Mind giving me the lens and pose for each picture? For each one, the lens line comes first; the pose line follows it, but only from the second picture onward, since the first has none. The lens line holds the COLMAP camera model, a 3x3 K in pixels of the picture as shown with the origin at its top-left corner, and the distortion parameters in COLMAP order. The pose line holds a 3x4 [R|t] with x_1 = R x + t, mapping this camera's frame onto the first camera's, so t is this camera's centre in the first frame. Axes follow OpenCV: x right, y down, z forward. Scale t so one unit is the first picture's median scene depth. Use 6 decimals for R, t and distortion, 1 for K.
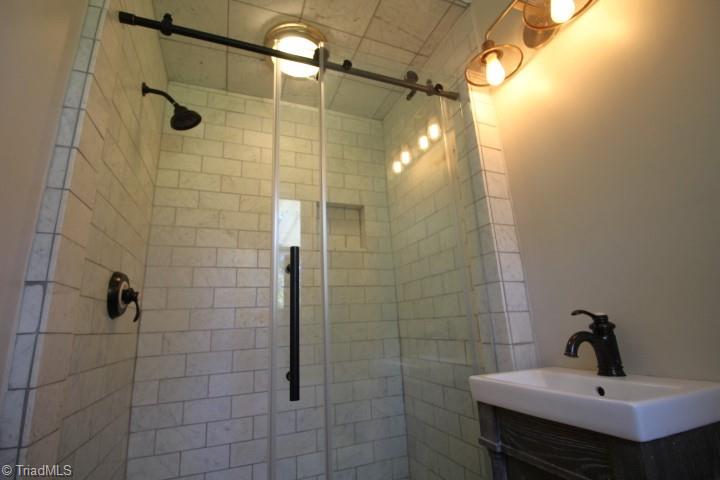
lens RADIAL K [[332.3, 0, 366.7], [0, 332.3, 239.1], [0, 0, 1]] dist [-0.000125, -0.012079]
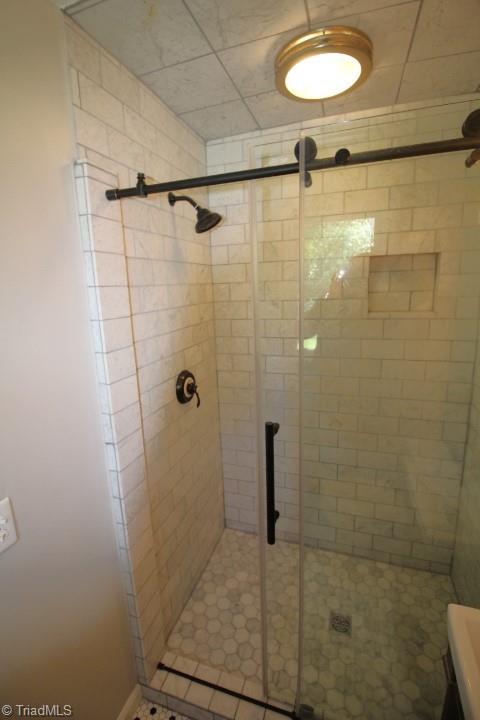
lens RADIAL K [[335.6, 0, 239.4], [0, 335.6, 353.5], [0, 0, 1]] dist [-0.000490, -0.013659]
pose [[0.762451, 0.153820, -0.628496, 0.210949], [0.158477, 0.897354, 0.411875, -0.384028], [0.627339, -0.413636, 0.659812, 0.217909]]
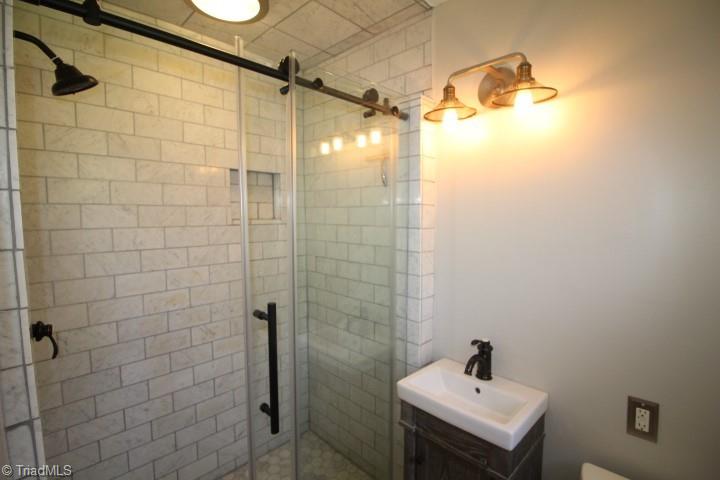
lens RADIAL K [[335.6, 0, 365.6], [0, 335.6, 239.7], [0, 0, 1]] dist [-0.000490, -0.013659]
pose [[0.913384, 0.020399, 0.406587, -0.240108], [-0.147485, 0.947478, 0.283783, -0.321366], [-0.379444, -0.319168, 0.868420, 0.023002]]
